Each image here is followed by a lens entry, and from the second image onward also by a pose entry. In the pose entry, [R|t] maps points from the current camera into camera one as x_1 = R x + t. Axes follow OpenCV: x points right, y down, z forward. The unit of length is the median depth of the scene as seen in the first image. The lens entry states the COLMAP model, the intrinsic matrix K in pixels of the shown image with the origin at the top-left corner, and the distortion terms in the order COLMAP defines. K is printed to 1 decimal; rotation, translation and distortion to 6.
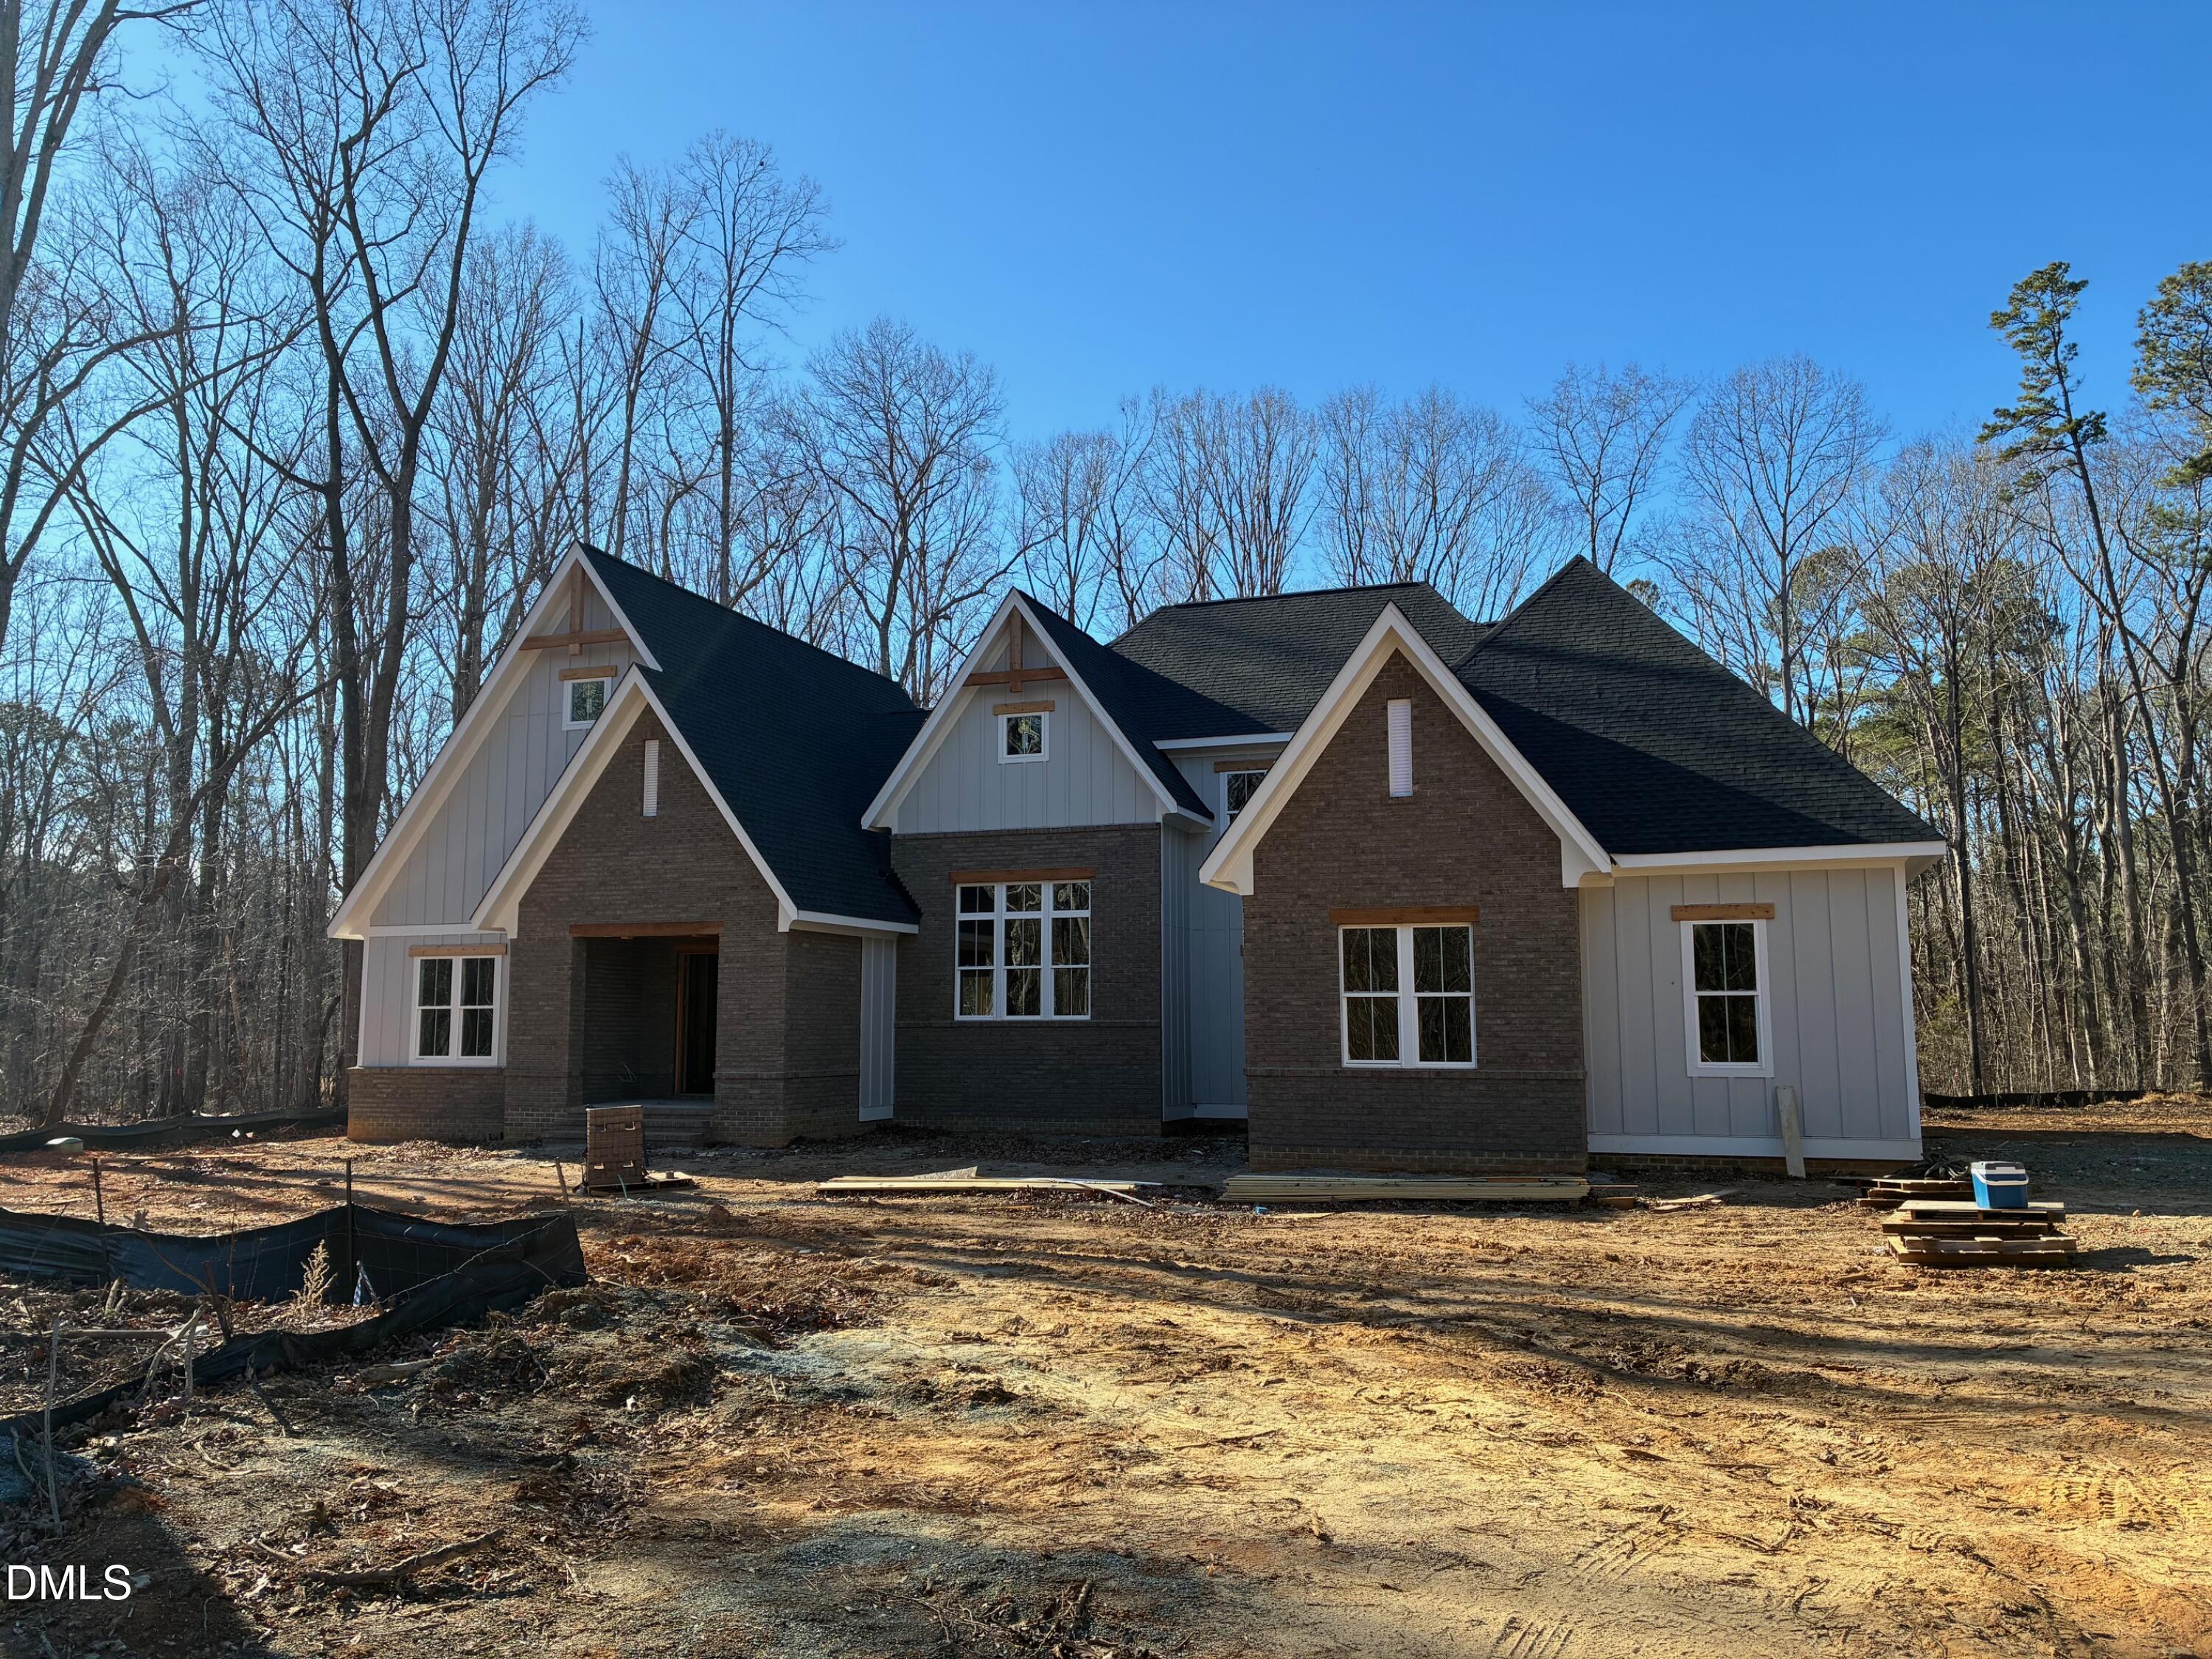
lens RADIAL K [[1686.6, 0, 1094.9], [0, 1686.6, 827.6], [0, 0, 1]] dist [0.044938, -0.078353]
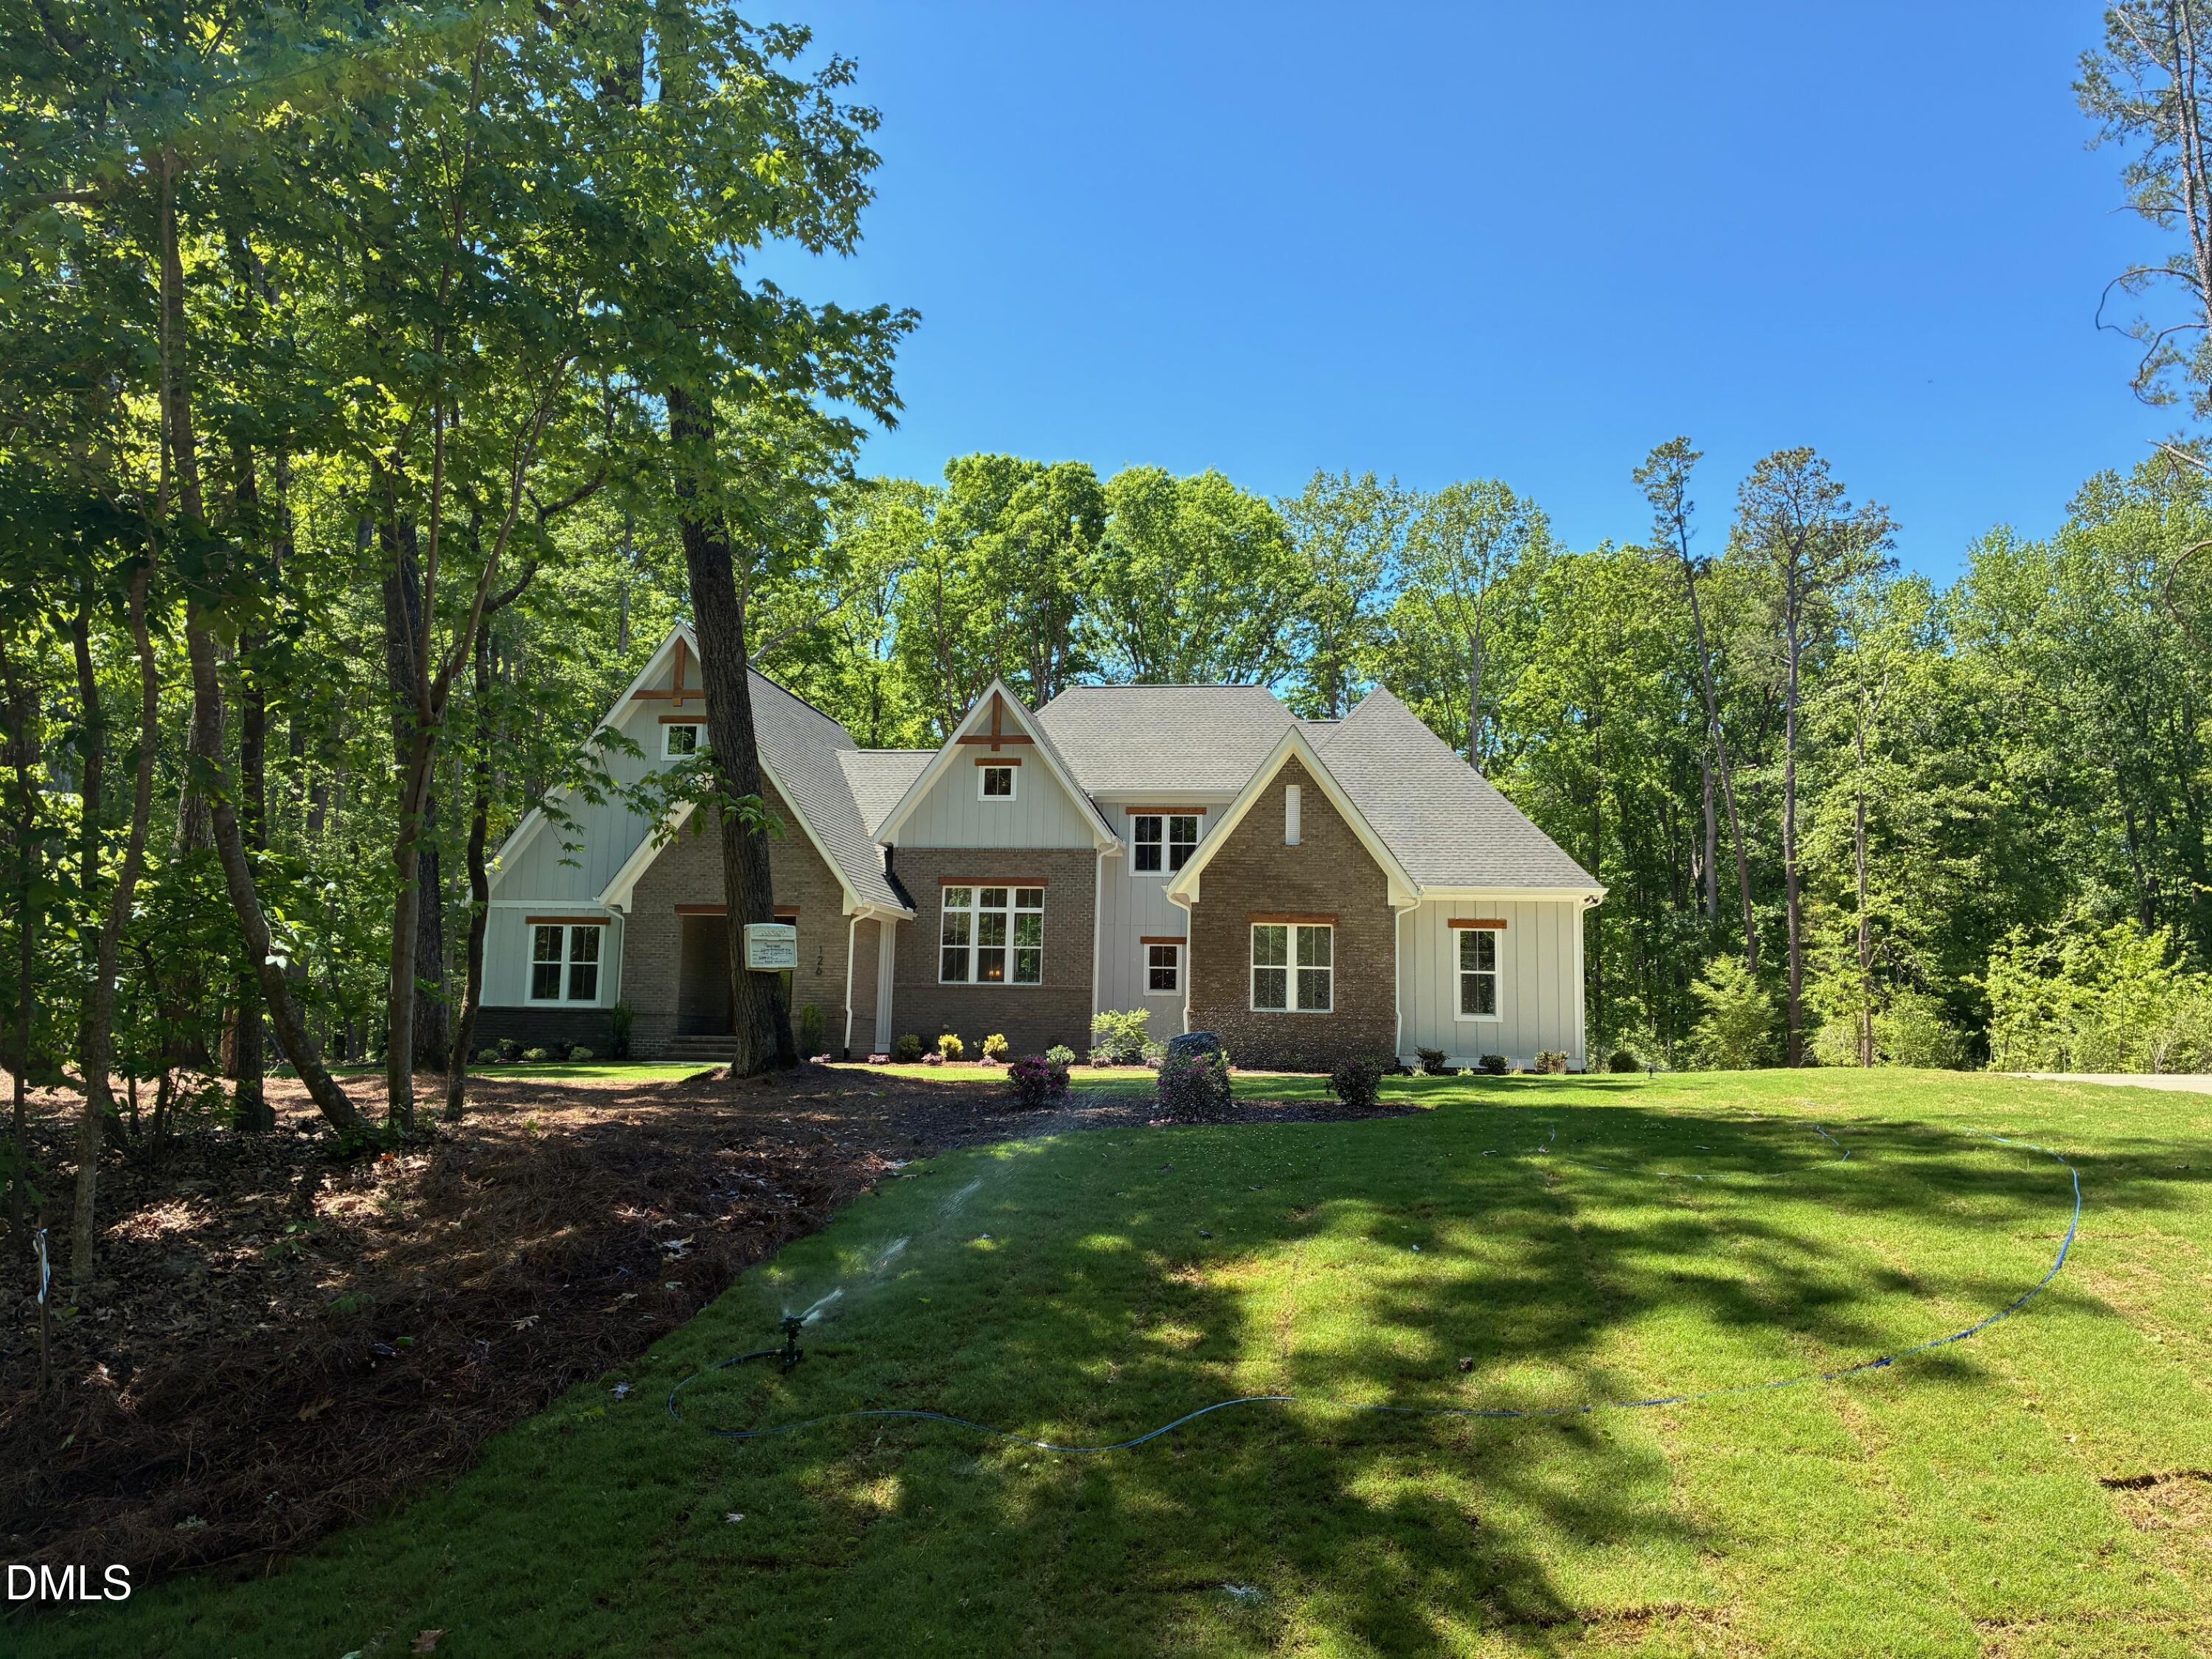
lens RADIAL K [[1698.7, 0, 1111.7], [0, 1698.7, 813.1], [0, 0, 1]] dist [0.054487, -0.065047]
pose [[0.978273, 0.049416, 0.201346, -0.251624], [-0.046956, 0.998753, -0.016978, -0.010330], [-0.201934, 0.007155, 0.979373, -0.443126]]
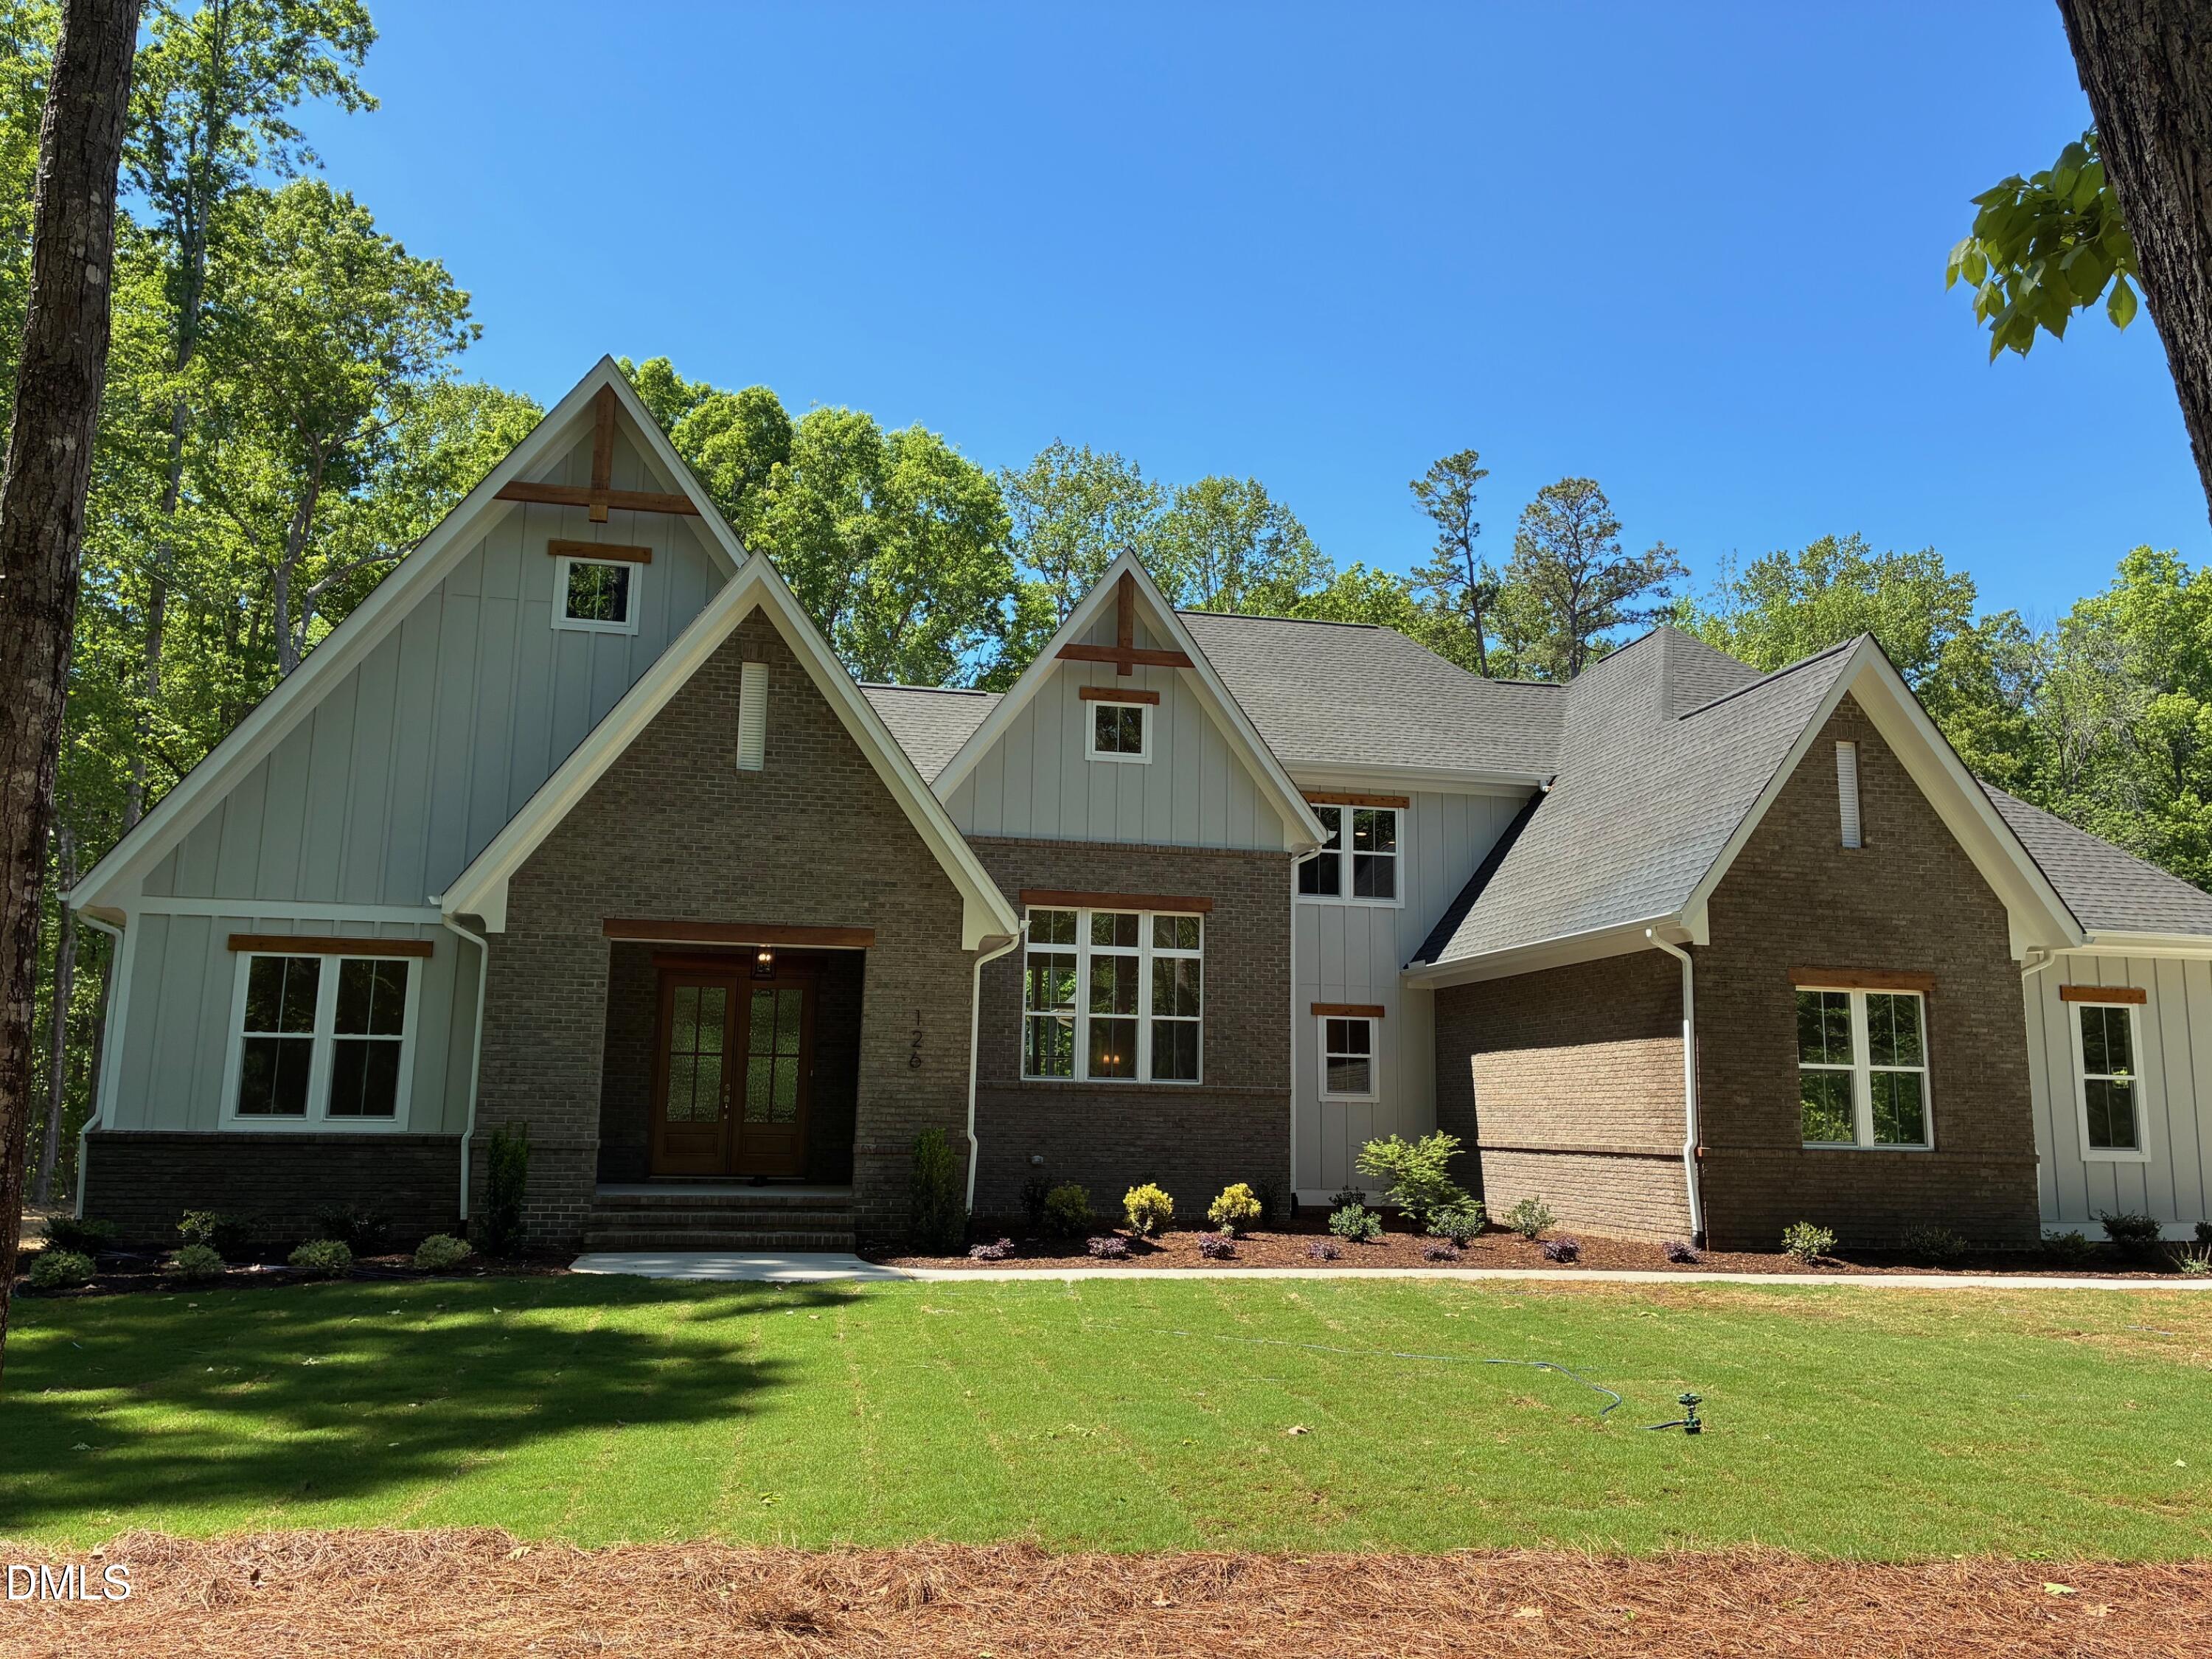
lens RADIAL K [[1698.7, 0, 1111.7], [0, 1698.7, 813.1], [0, 0, 1]] dist [0.054487, -0.065047]
pose [[0.848957, 0.110749, 0.516728, -0.504824], [-0.082172, 0.993566, -0.077945, 0.053815], [-0.522035, 0.023711, 0.852594, 0.335634]]
